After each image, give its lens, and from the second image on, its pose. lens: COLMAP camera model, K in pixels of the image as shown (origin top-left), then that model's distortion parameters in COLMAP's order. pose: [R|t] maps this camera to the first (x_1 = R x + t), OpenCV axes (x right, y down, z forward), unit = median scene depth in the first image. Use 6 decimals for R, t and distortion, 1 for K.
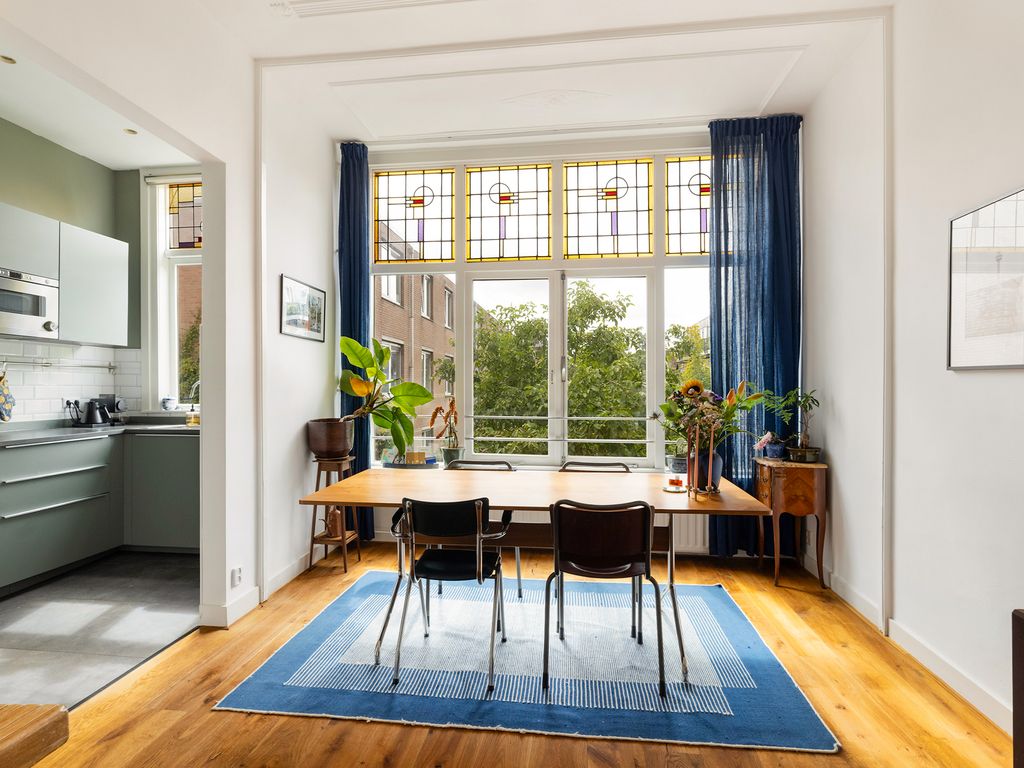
lens RADIAL K [[552.6, 0, 500.5], [0, 552.6, 352.5], [0, 0, 1]] dist [0.003678, -0.000035]
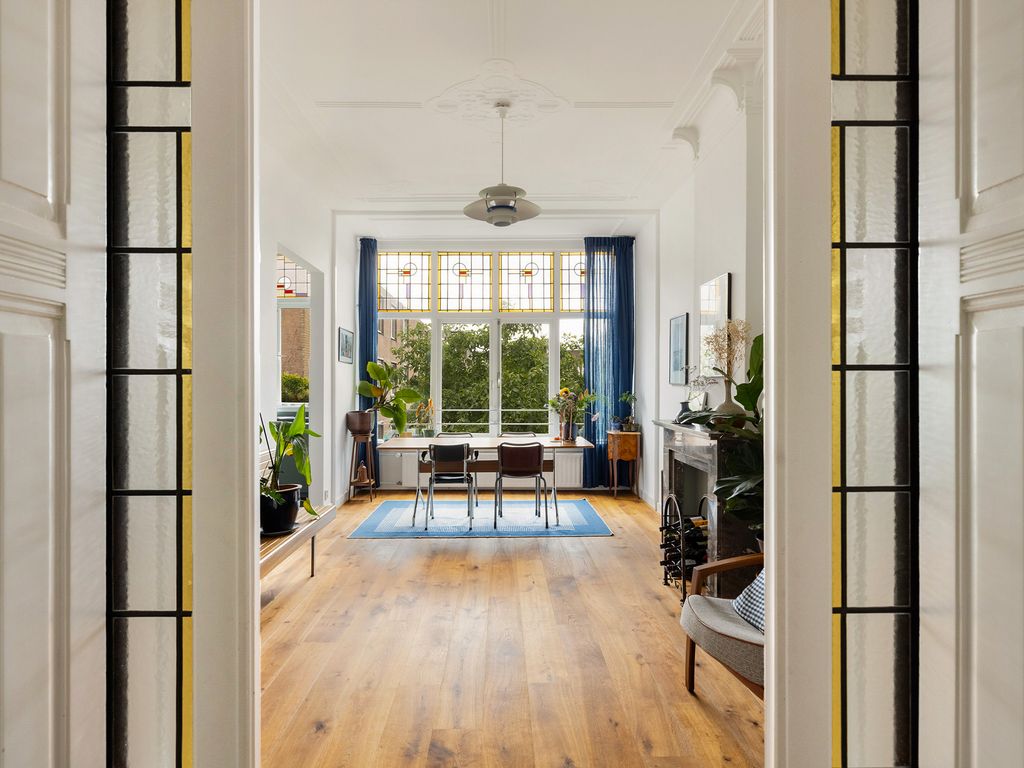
lens RADIAL K [[574.3, 0, 512.0], [0, 574.3, 384.0], [0, 0, 1]] dist [-0.000441, -0.000023]
pose [[0.986701, -0.002296, 0.162529, -0.166484], [-0.006867, 0.998419, 0.055794, -0.071695], [-0.162400, -0.056168, 0.985125, -0.918502]]
